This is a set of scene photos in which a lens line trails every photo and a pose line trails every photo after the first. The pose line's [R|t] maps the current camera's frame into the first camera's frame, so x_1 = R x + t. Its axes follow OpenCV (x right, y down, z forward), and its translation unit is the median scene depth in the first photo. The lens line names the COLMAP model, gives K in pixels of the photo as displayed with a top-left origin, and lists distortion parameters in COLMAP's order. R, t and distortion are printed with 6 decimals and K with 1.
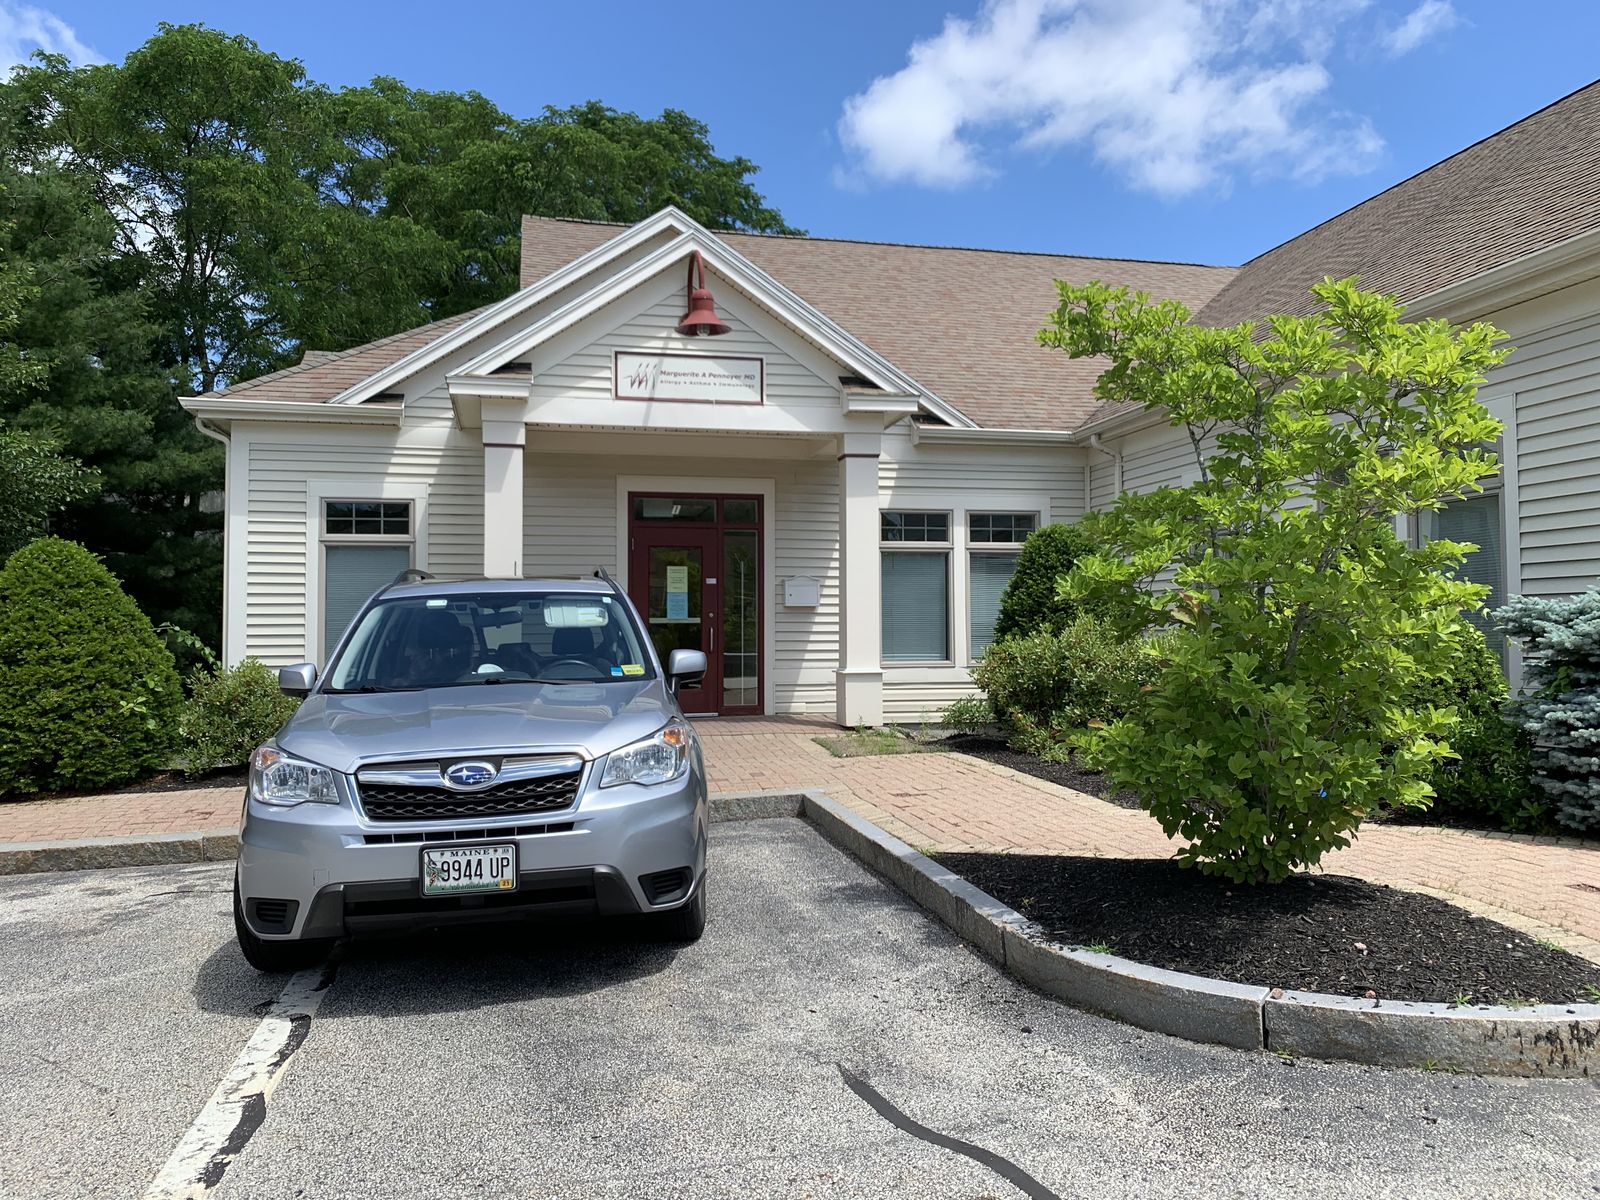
lens RADIAL K [[1178.5, 0, 800.0], [0, 1178.5, 600.0], [0, 0, 1]] dist [0.121694, 0.000402]
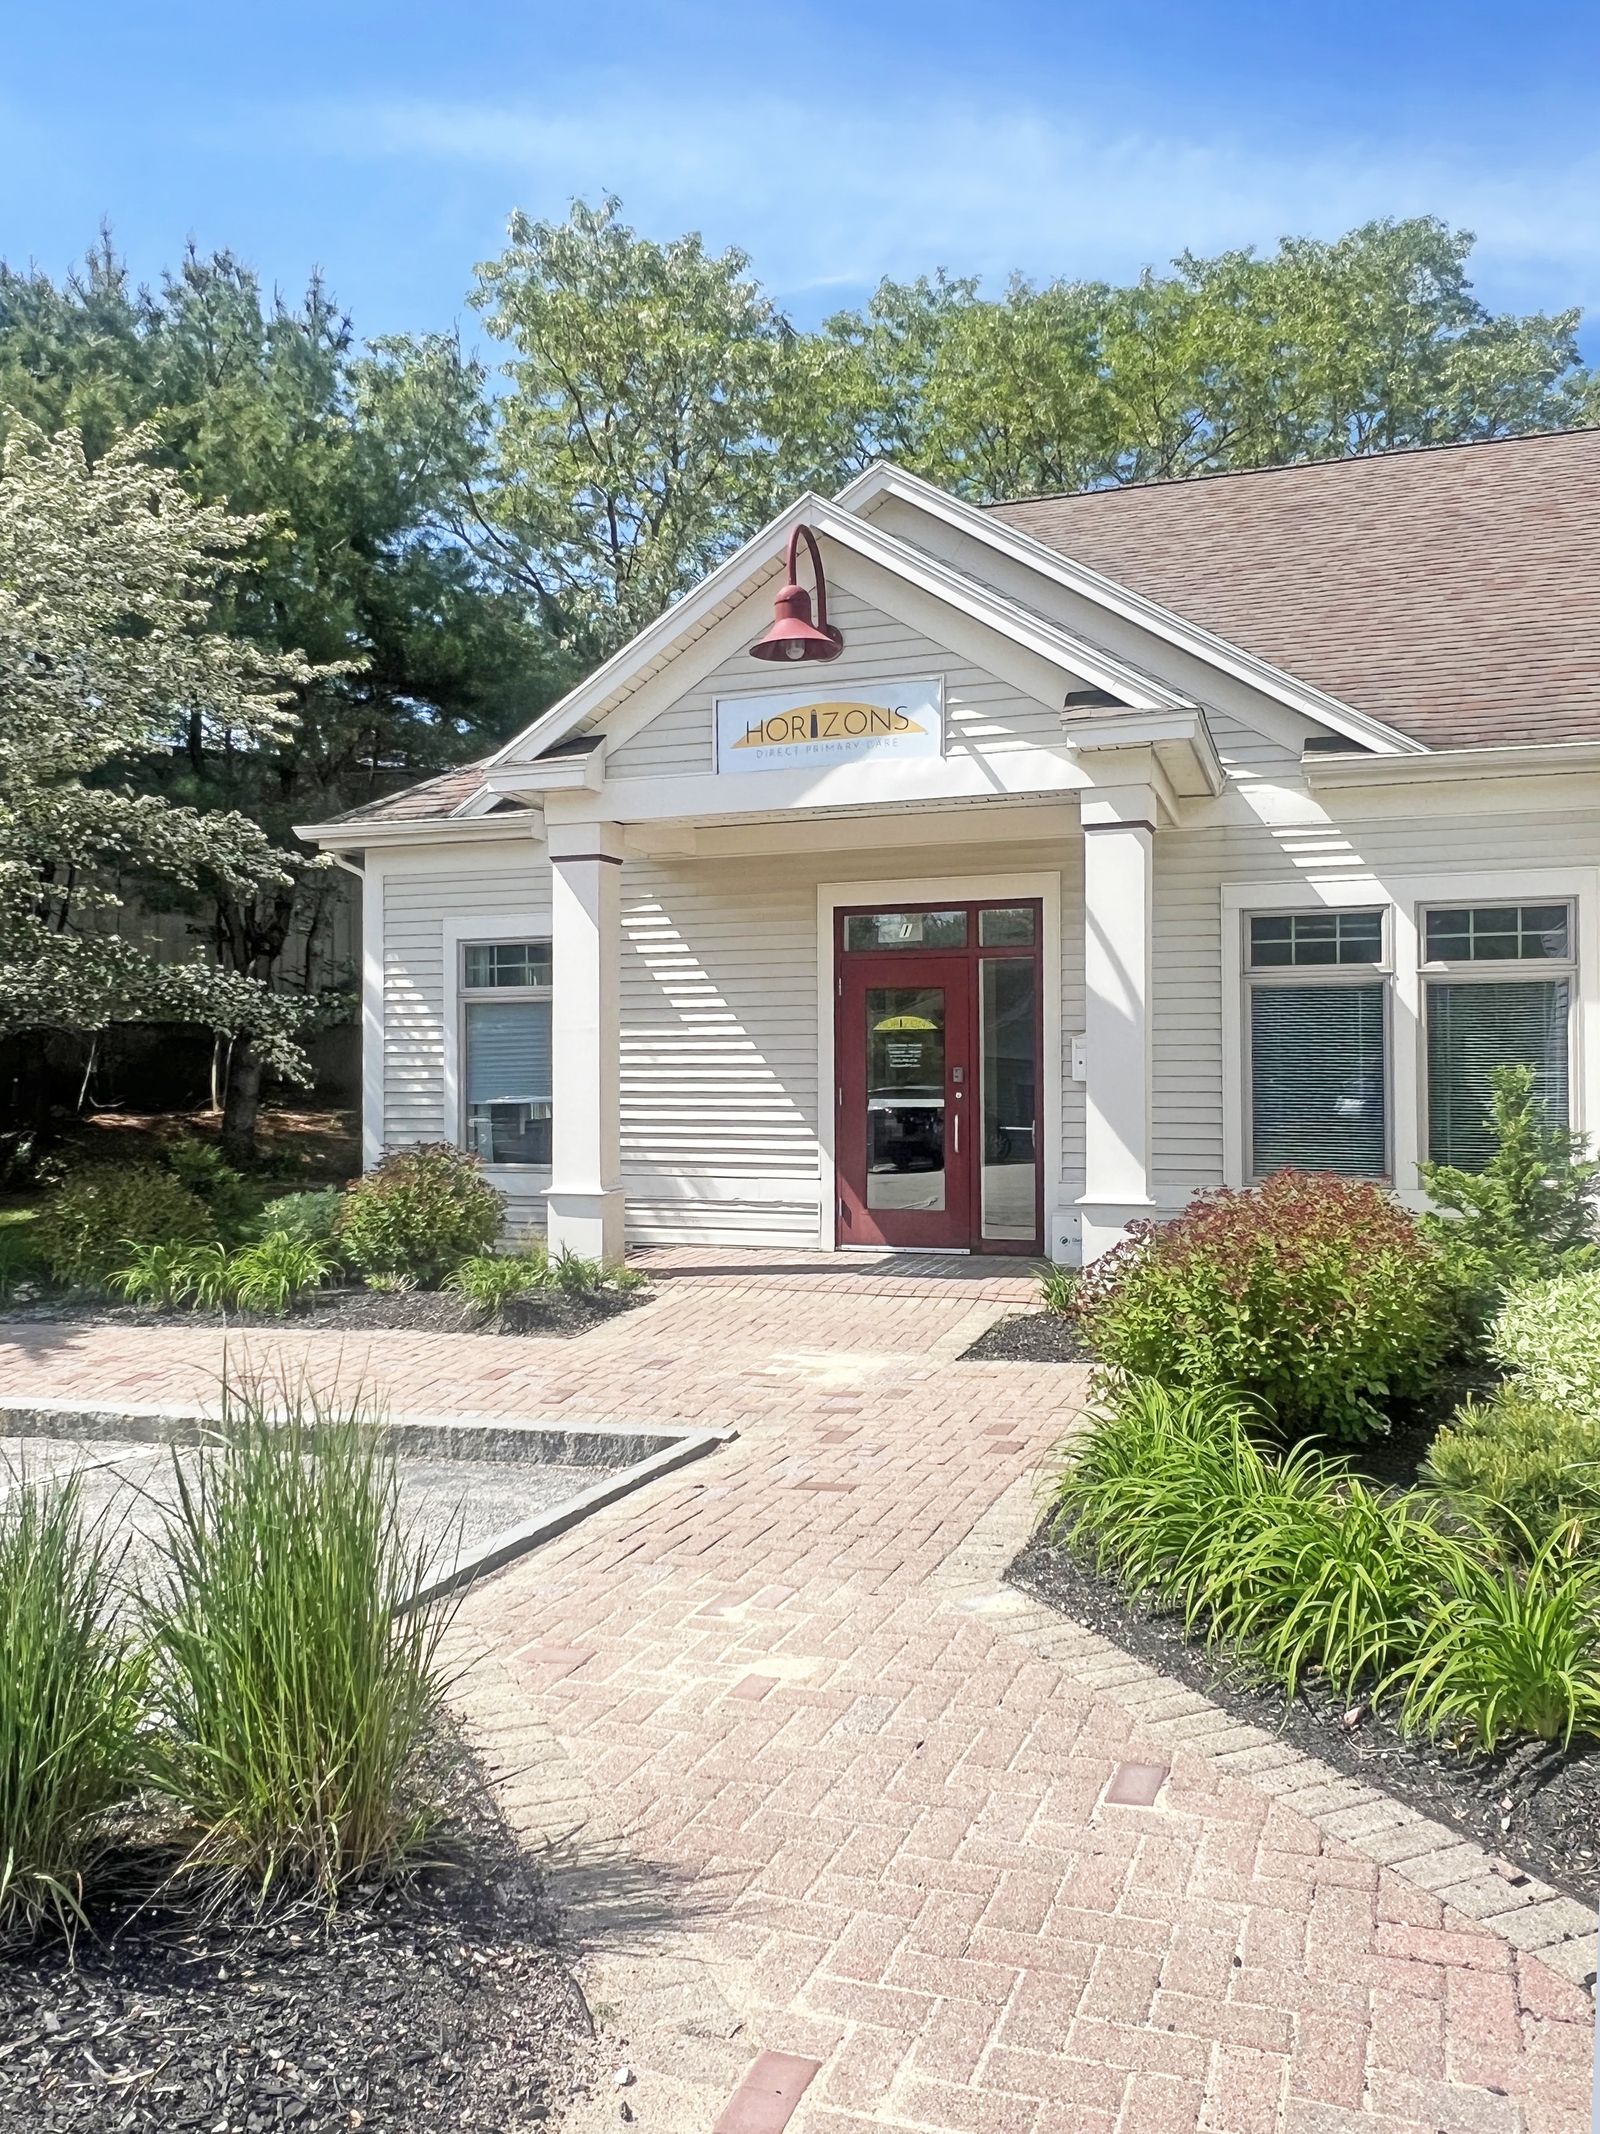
lens RADIAL K [[1566.6, 0, 800.0], [0, 1566.6, 1067.0], [0, 0, 1]] dist [0.010067, 0.001733]
pose [[0.849166, -0.001511, -0.528124, 0.317460], [0.014110, 0.999704, 0.019827, -0.021290], [0.527937, -0.024288, 0.848936, 0.263081]]
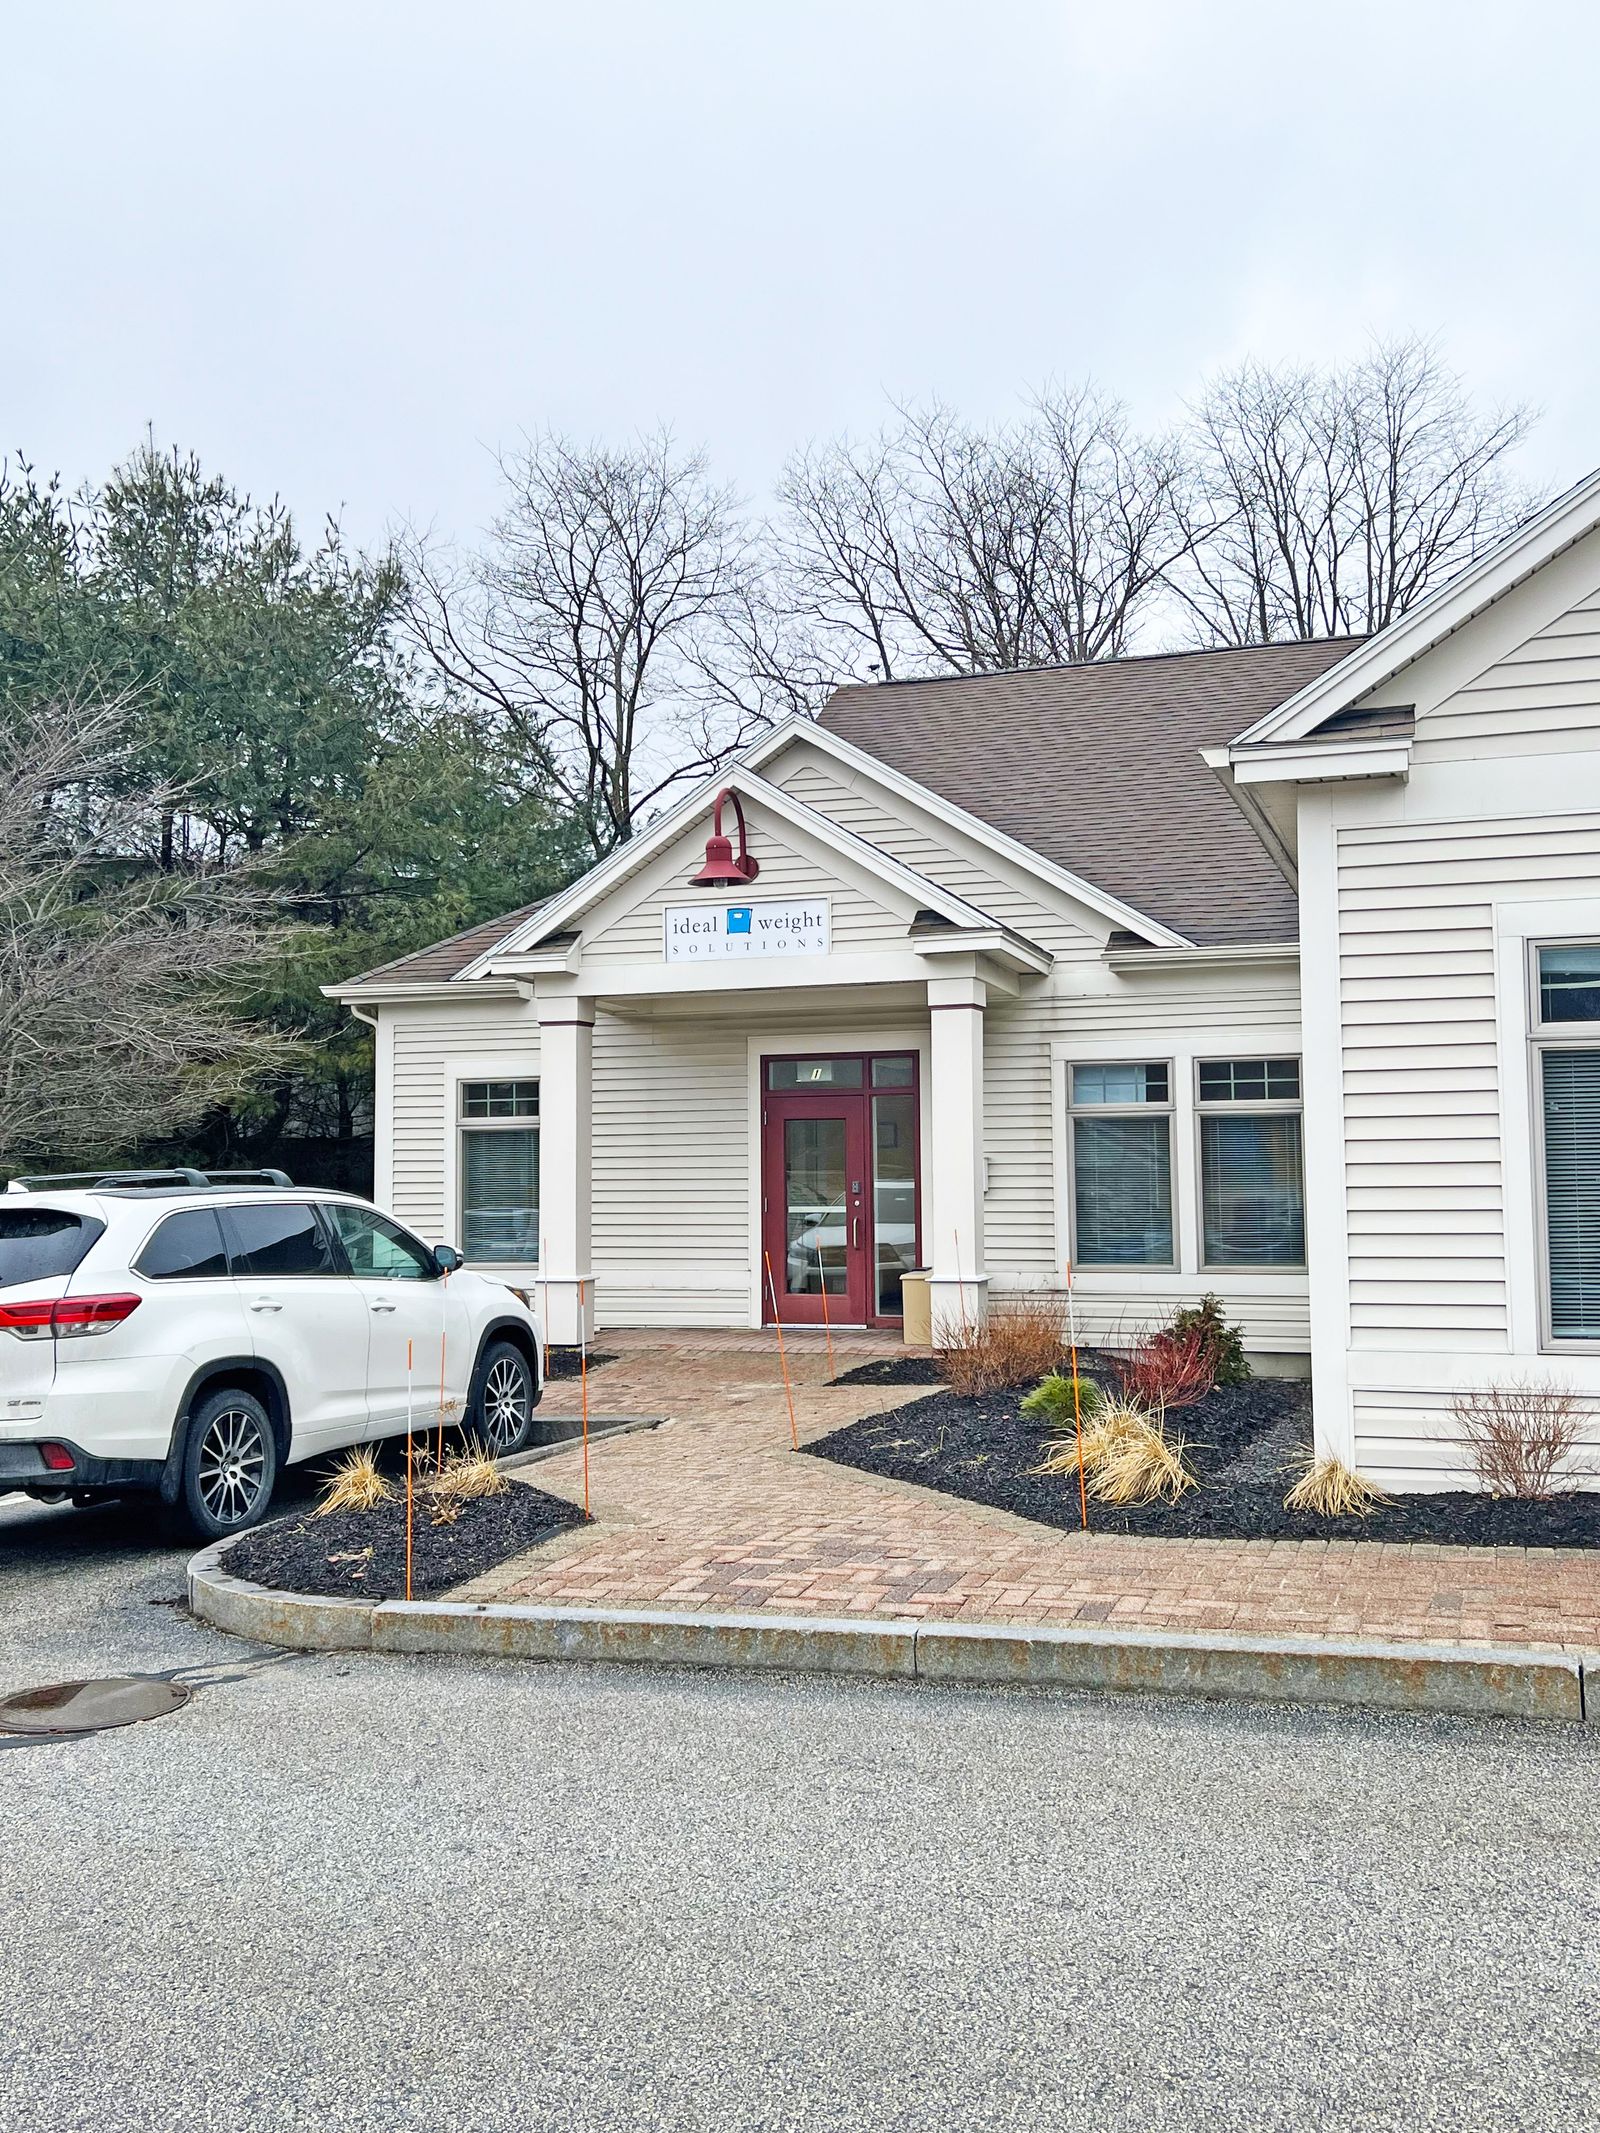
lens RADIAL K [[1952.1, 0, 800.0], [0, 1952.1, 1066.5], [0, 0, 1]] dist [0.107877, 0.000416]
pose [[0.851869, -0.034450, -0.522621, 0.636930], [0.016578, 0.999108, -0.038837, -0.031075], [0.523493, 0.024420, 0.851680, -0.169942]]
